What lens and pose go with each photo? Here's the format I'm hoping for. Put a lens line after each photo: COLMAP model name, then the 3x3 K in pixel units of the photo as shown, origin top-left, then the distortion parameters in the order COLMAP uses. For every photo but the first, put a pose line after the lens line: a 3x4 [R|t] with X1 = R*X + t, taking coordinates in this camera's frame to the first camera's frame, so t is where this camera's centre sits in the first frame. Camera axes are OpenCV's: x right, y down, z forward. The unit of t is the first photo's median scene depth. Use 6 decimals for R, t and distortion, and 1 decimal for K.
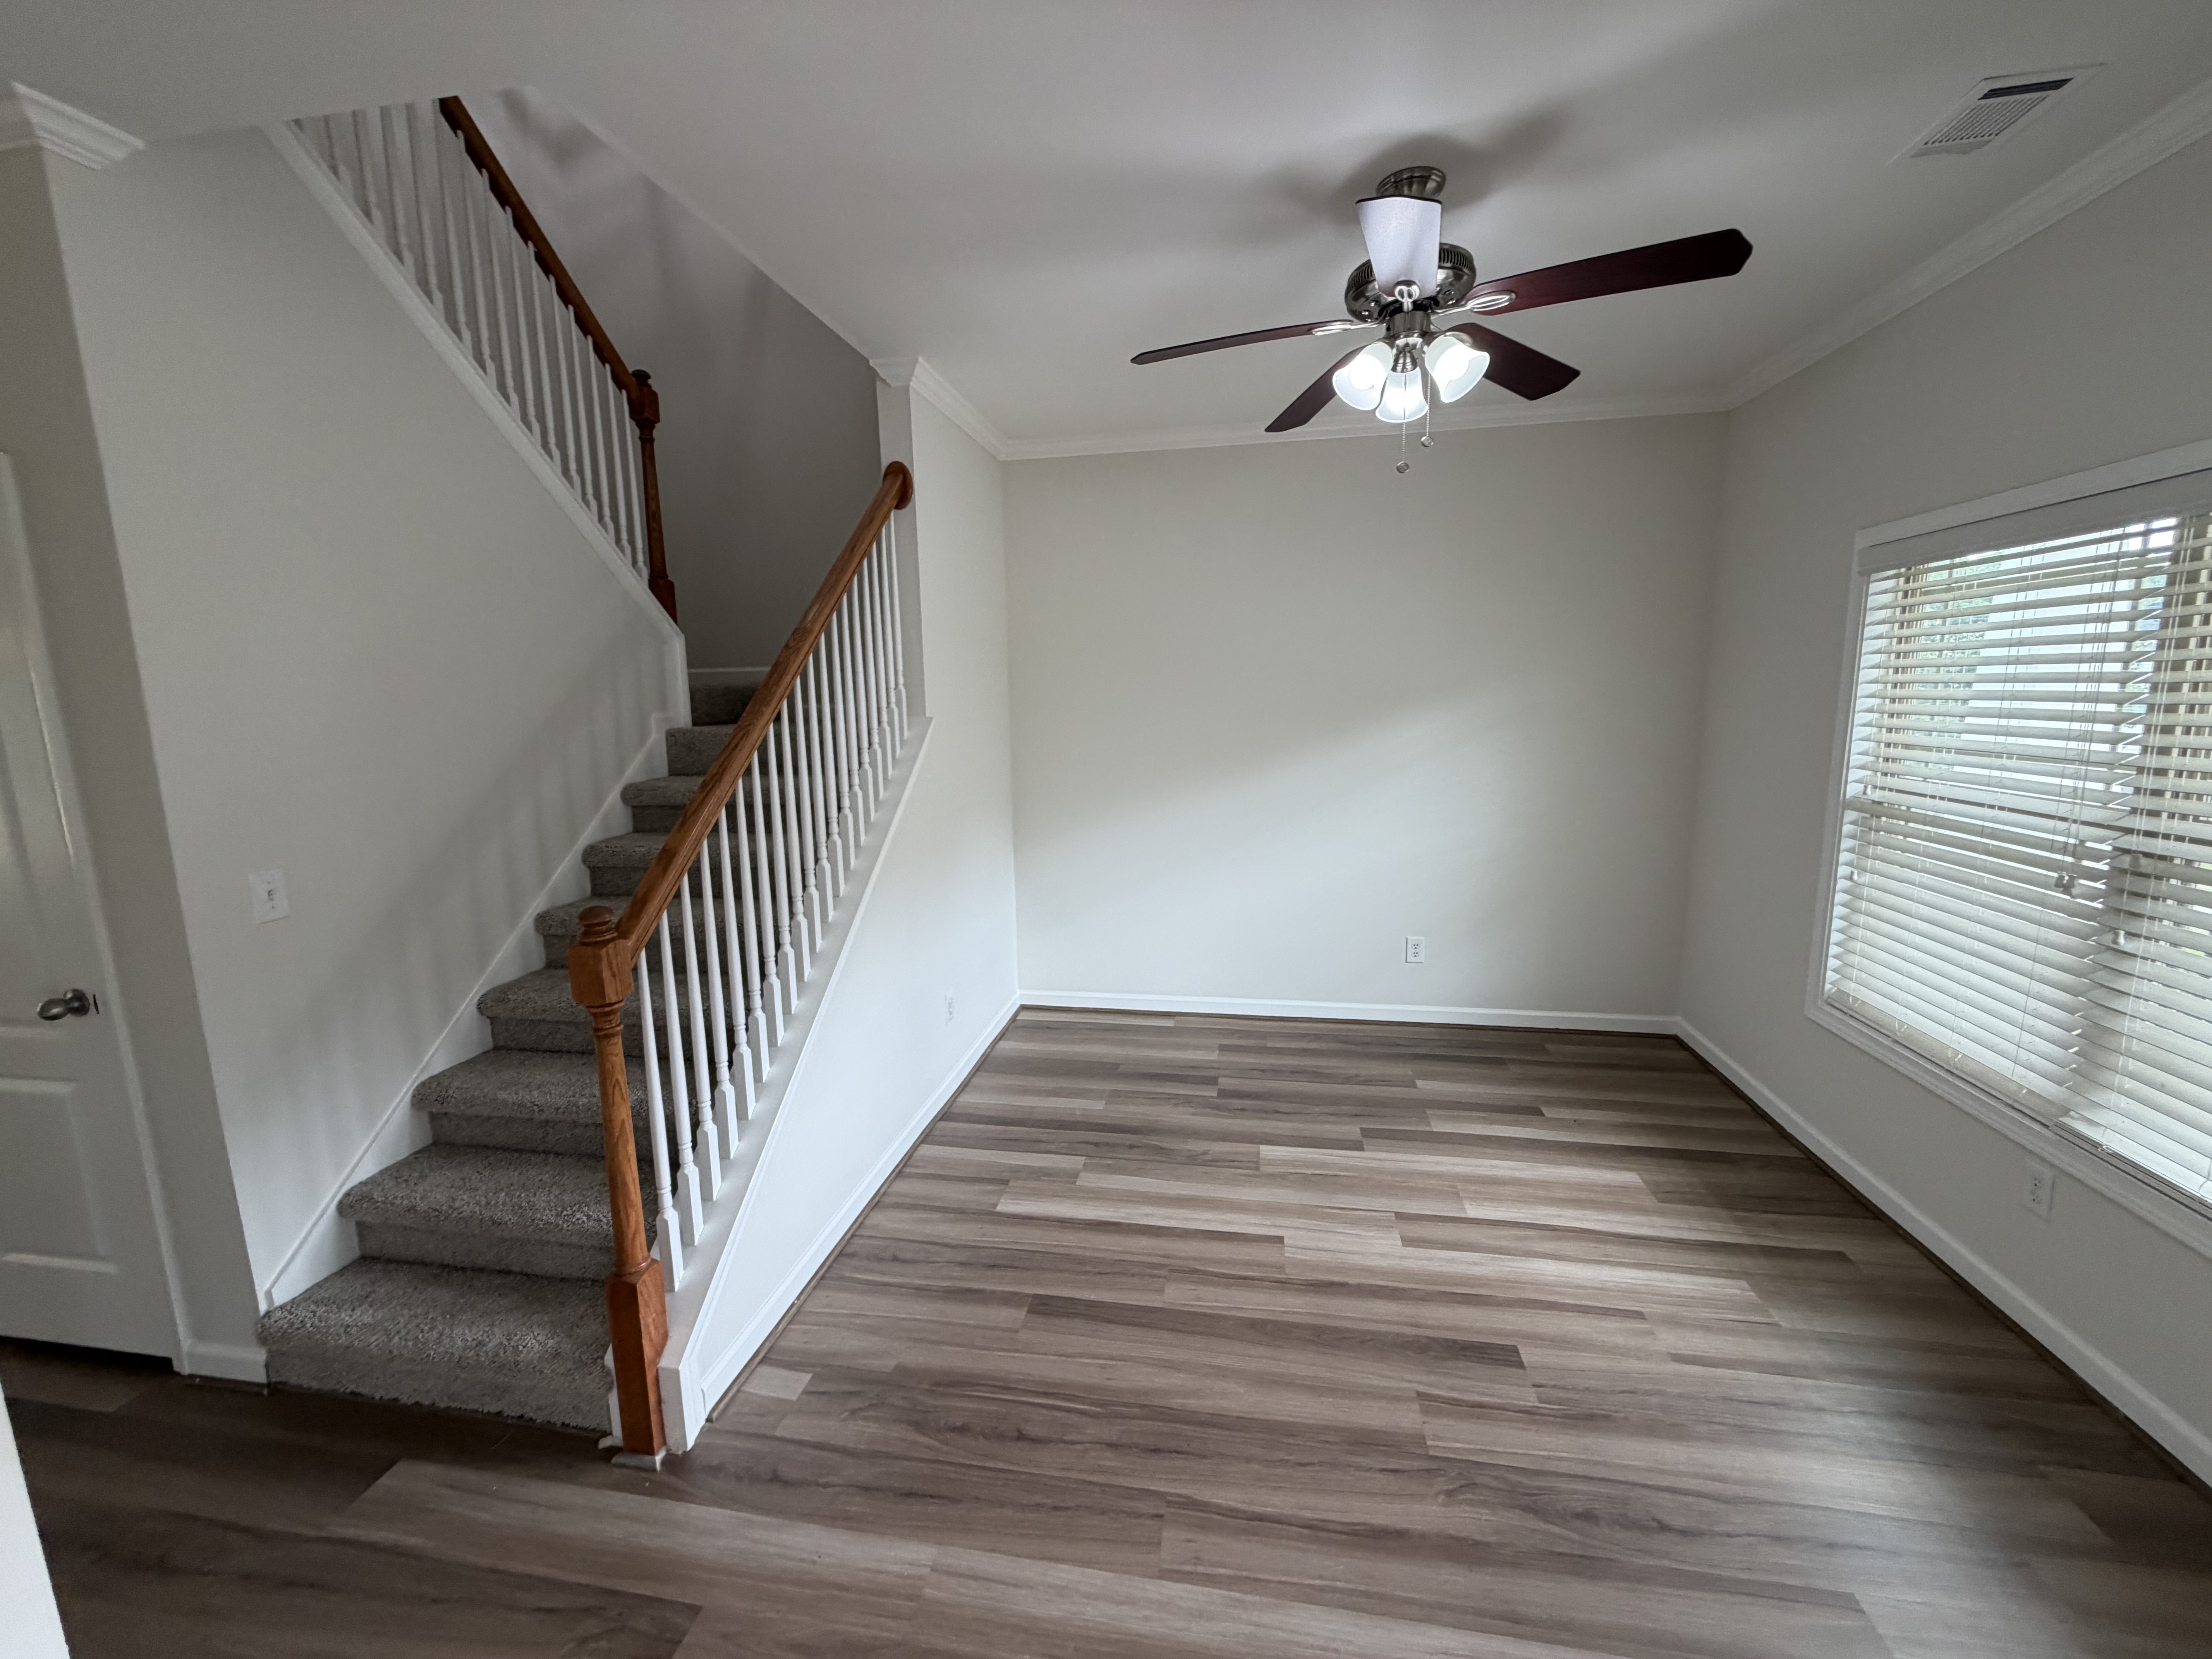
lens RADIAL K [[879.6, 0, 1099.7], [0, 879.6, 825.5], [0, 0, 1]] dist [0.000138, 0.000088]
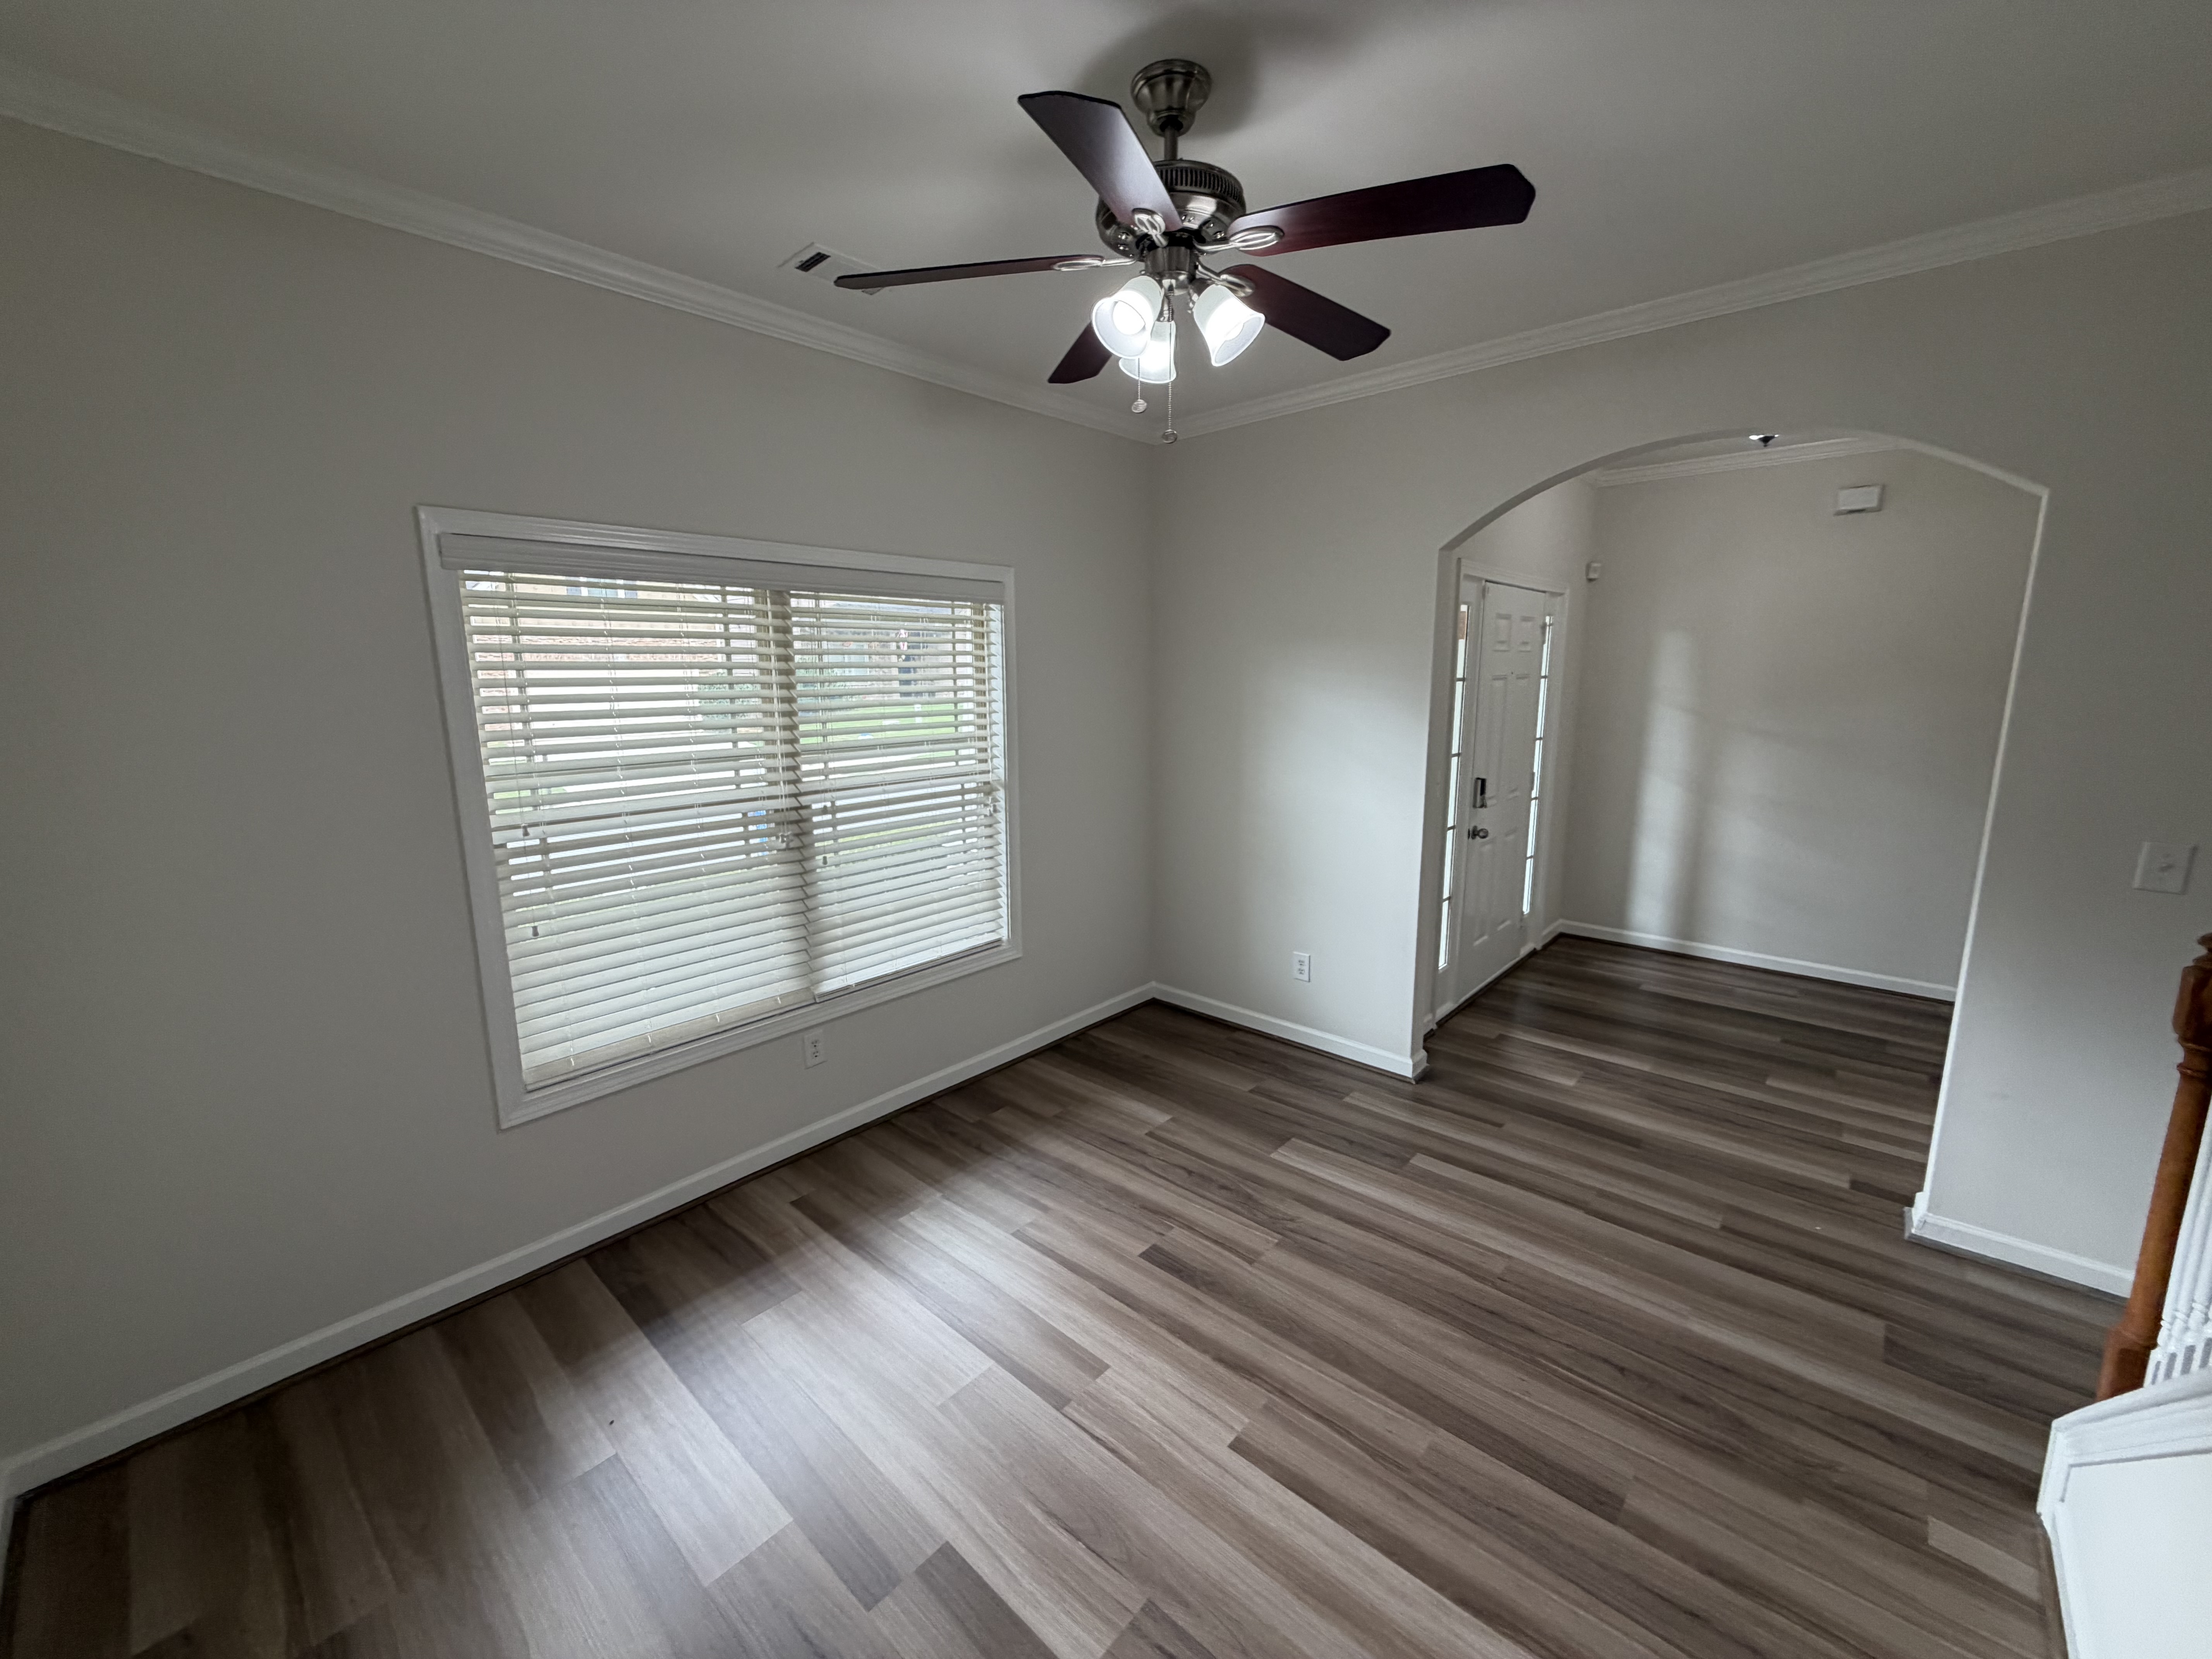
lens RADIAL K [[864.7, 0, 1103.6], [0, 864.7, 827.9], [0, 0, 1]] dist [-0.023611, 0.000118]
pose [[-0.846927, -0.063219, 0.527937, -0.040205], [0.111199, 0.949890, 0.292135, -0.217390], [-0.519951, 0.306123, -0.797458, 1.340181]]
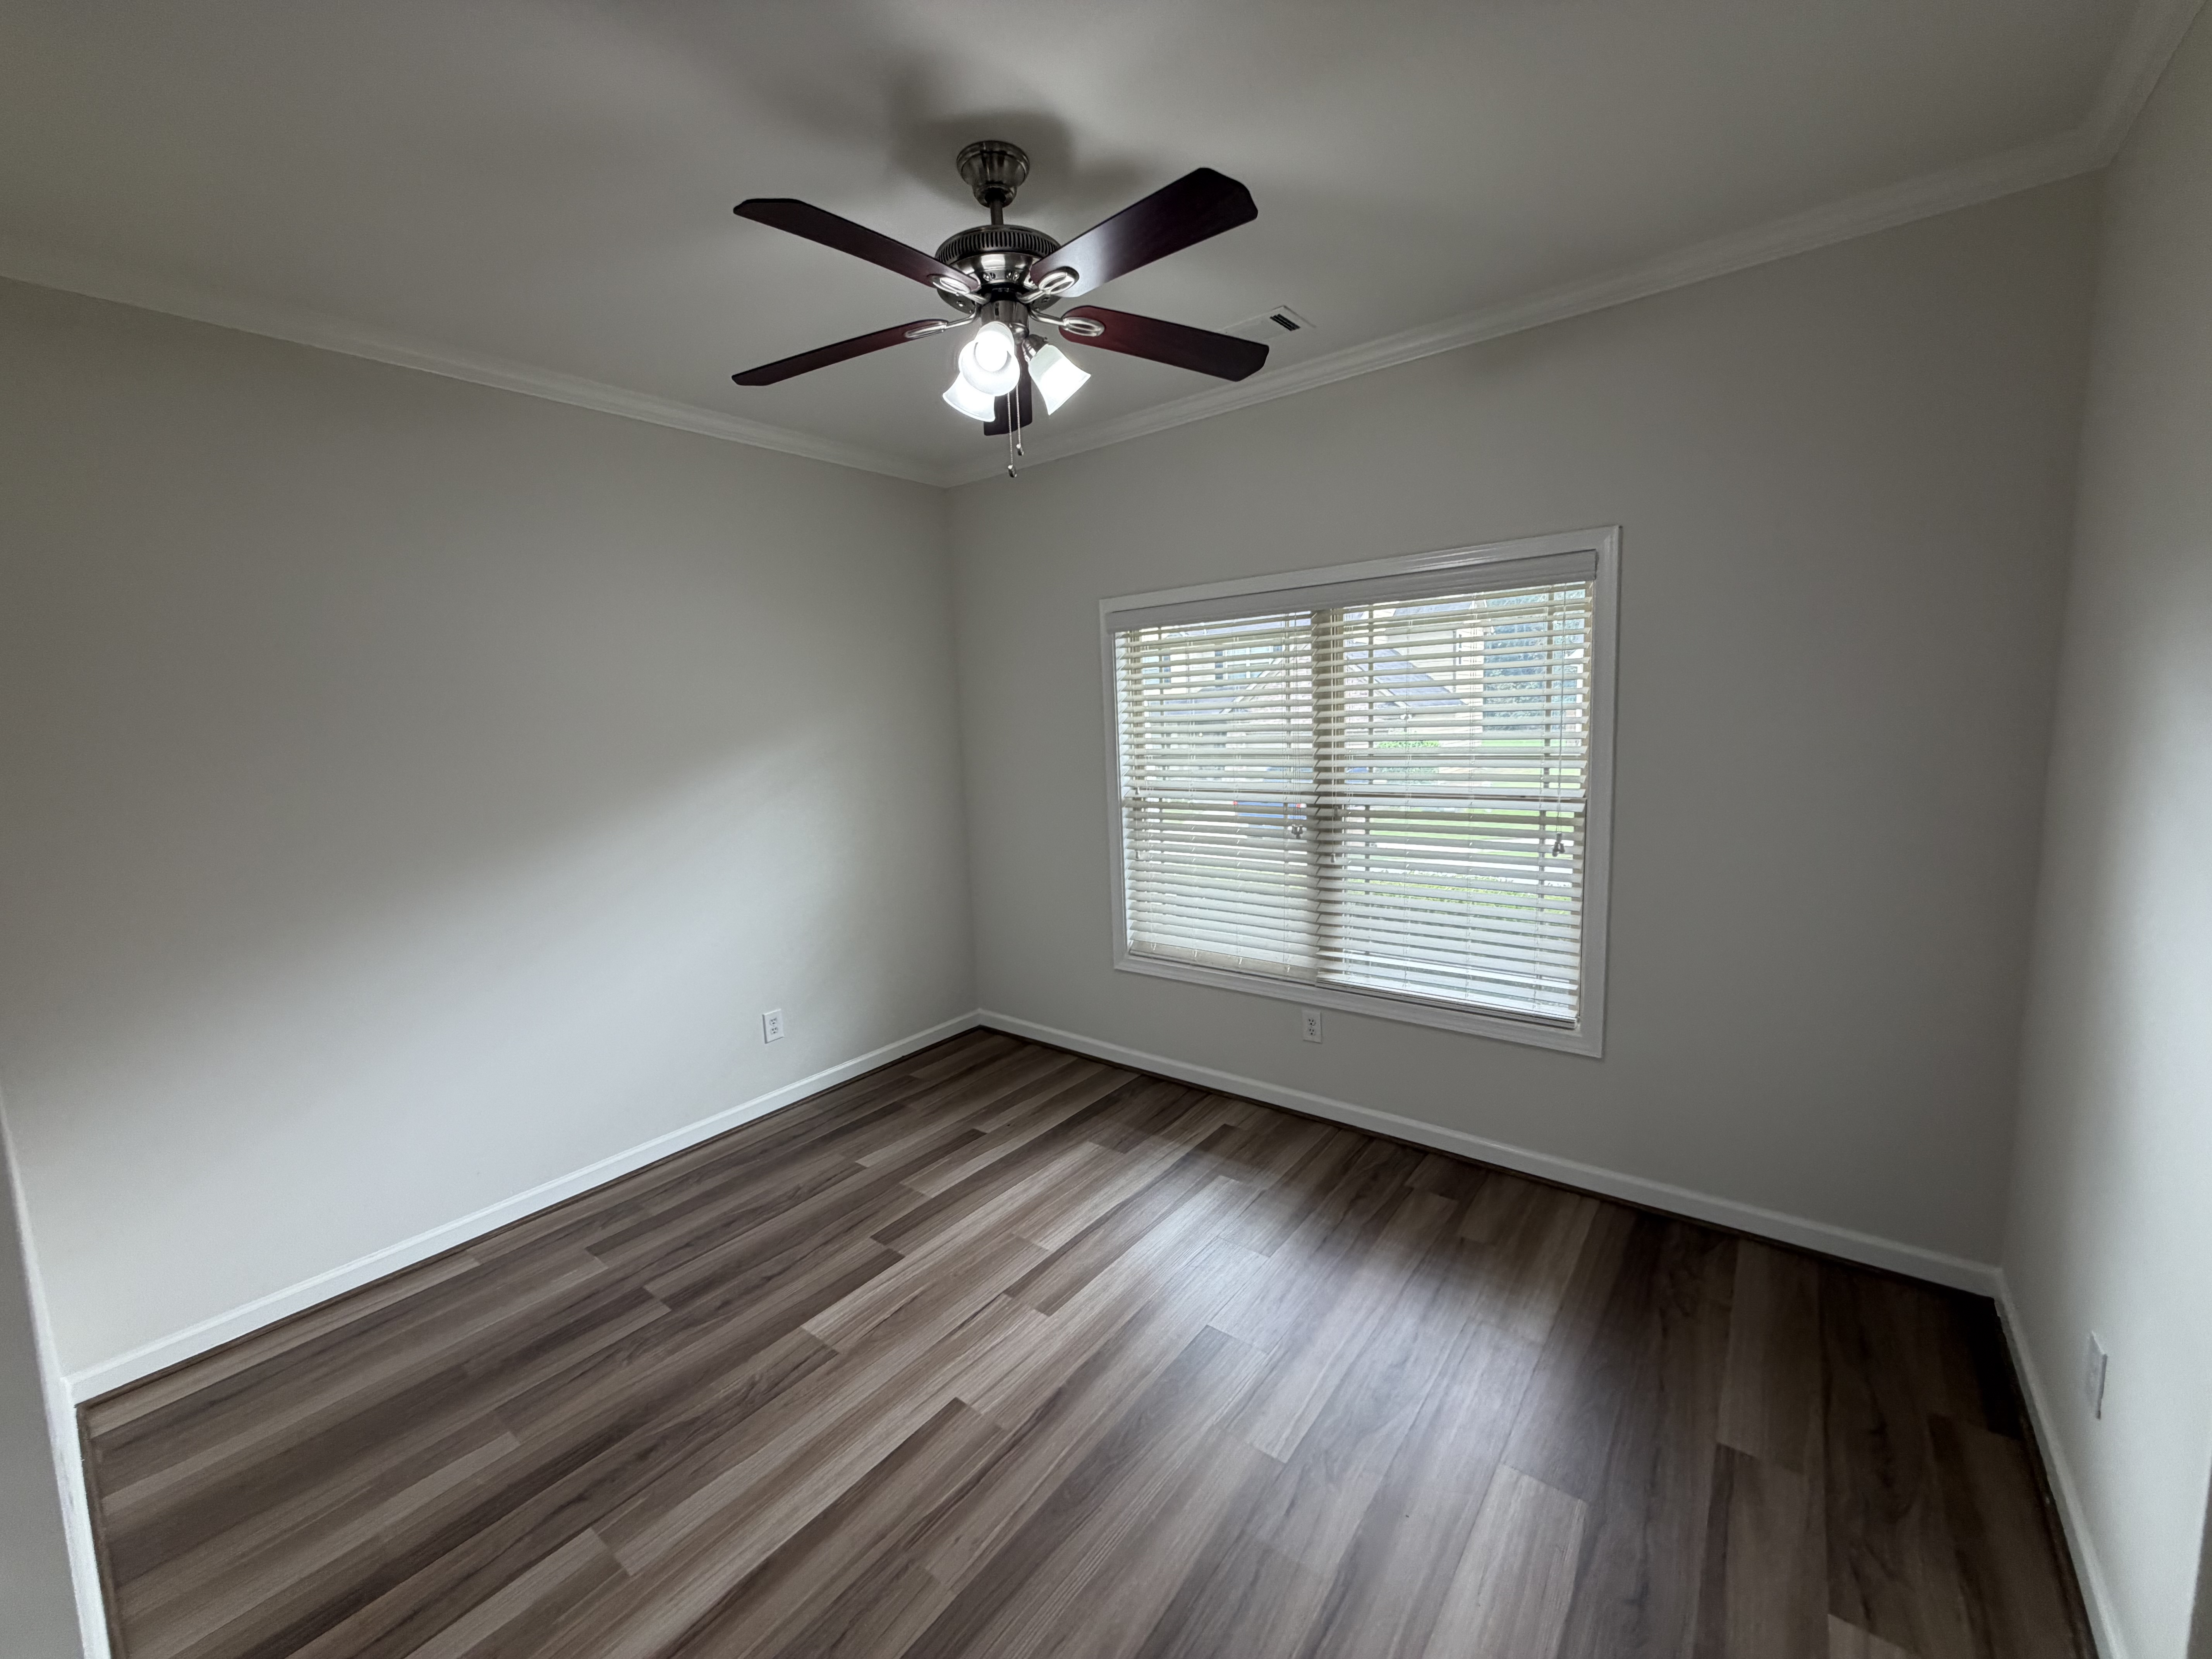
lens RADIAL K [[879.6, 0, 1099.7], [0, 879.6, 825.5], [0, 0, 1]] dist [0.000138, 0.000088]
pose [[0.468746, -0.115572, 0.875740, -0.339416], [0.169890, 0.984690, 0.039015, -0.049236], [-0.866842, 0.130492, 0.481204, 0.399135]]
